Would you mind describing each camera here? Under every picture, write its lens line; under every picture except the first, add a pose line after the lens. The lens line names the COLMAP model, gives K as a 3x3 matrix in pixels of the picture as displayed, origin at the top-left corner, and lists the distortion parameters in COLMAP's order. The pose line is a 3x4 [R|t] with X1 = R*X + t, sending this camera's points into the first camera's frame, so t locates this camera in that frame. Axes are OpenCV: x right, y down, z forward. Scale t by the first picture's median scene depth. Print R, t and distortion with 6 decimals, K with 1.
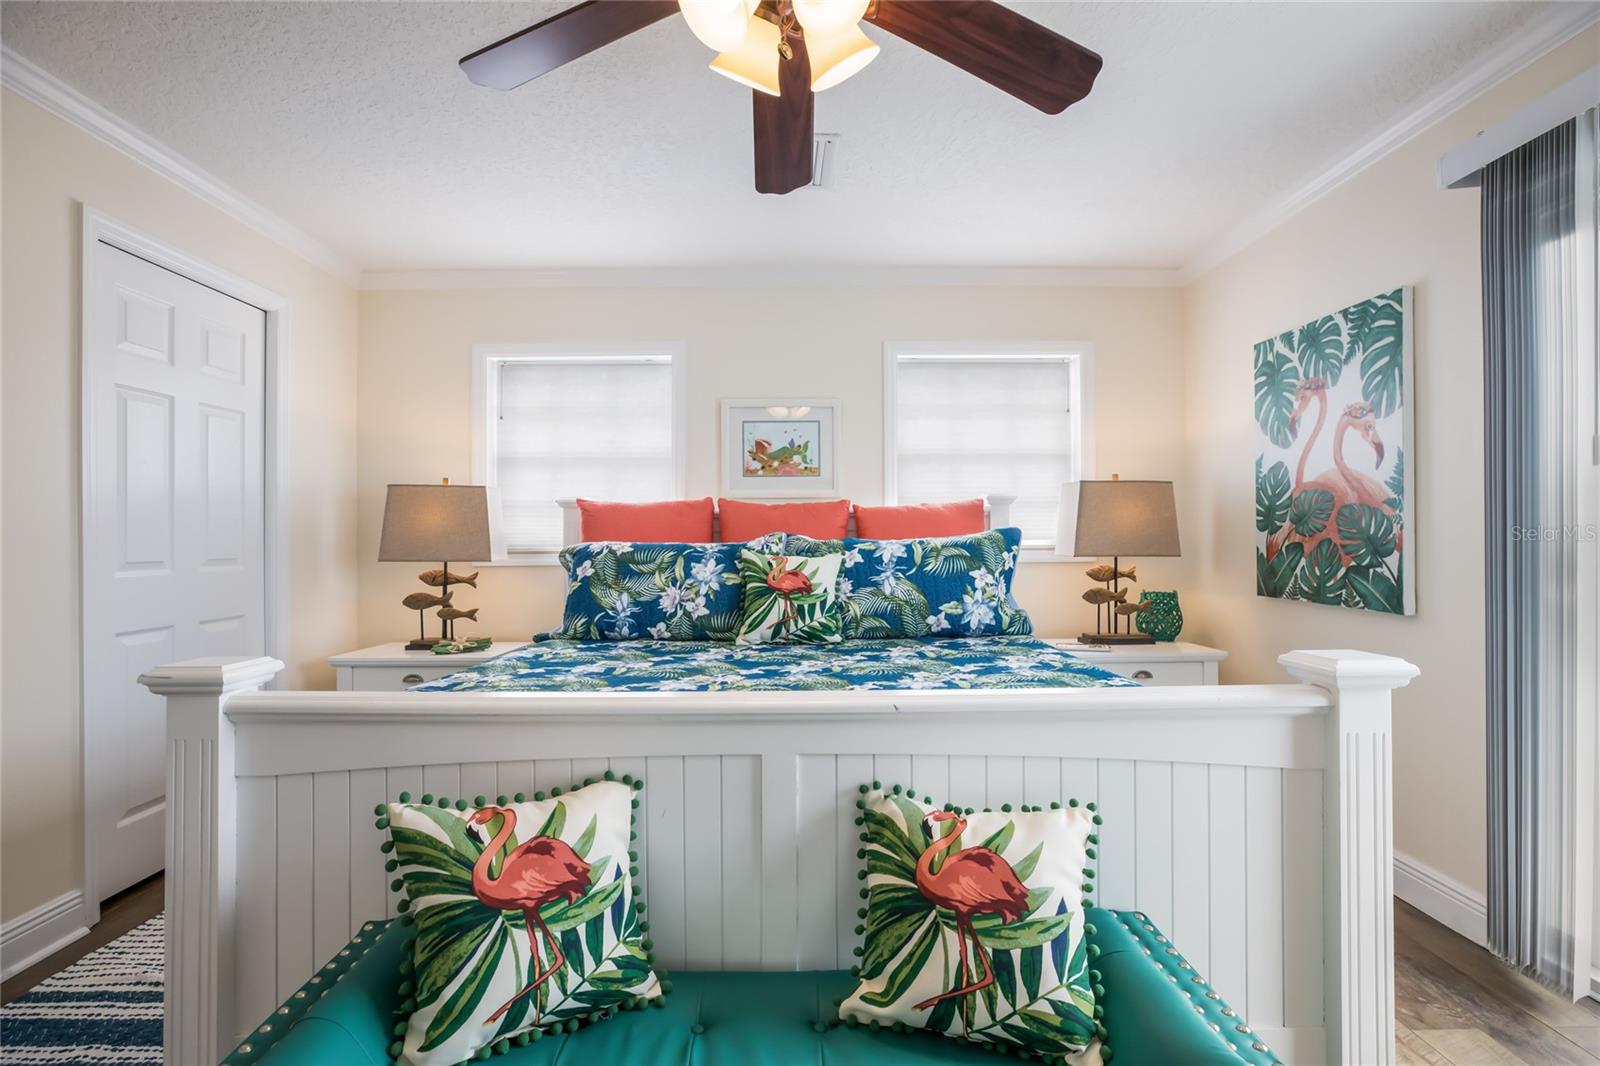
lens RADIAL K [[723.2, 0, 798.9], [0, 723.2, 528.0], [0, 0, 1]] dist [-0.021853, 0.004322]
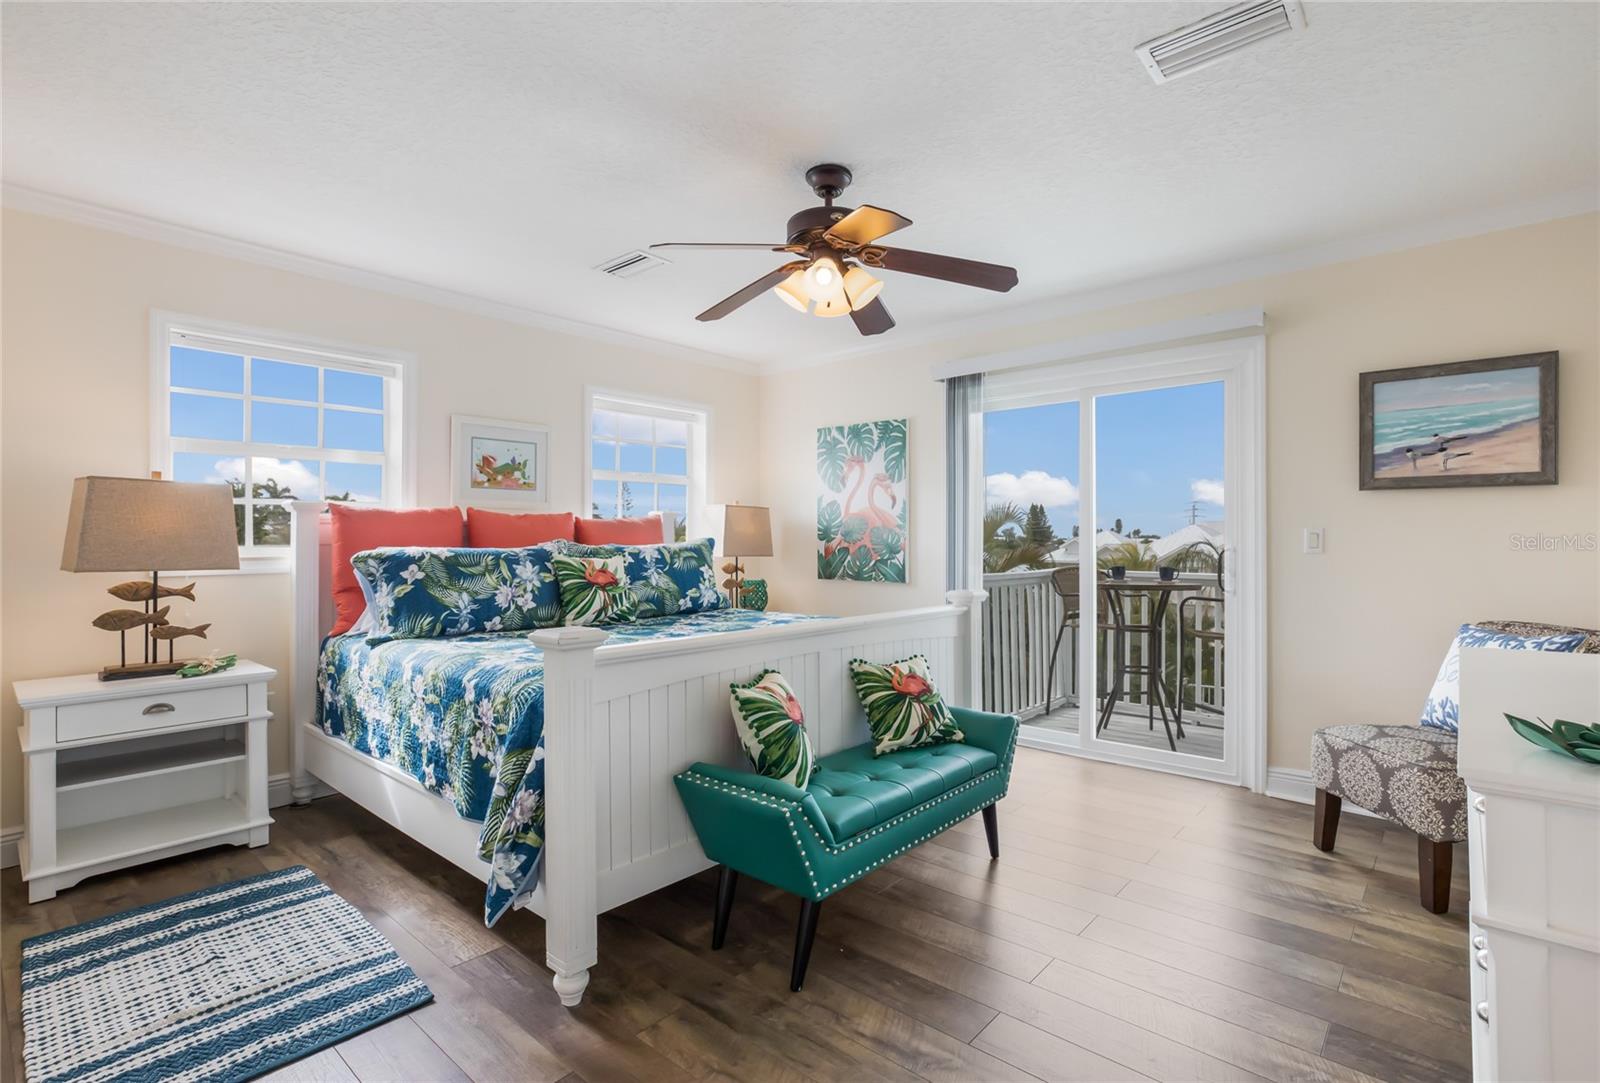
lens RADIAL K [[767.7, 0, 793.6], [0, 767.7, 542.5], [0, 0, 1]] dist [-0.017898, 0.000855]
pose [[0.672693, 0.003704, 0.739912, -0.774896], [-0.011918, 0.999912, 0.005829, -0.000627], [-0.739825, -0.012739, 0.672678, -0.174521]]
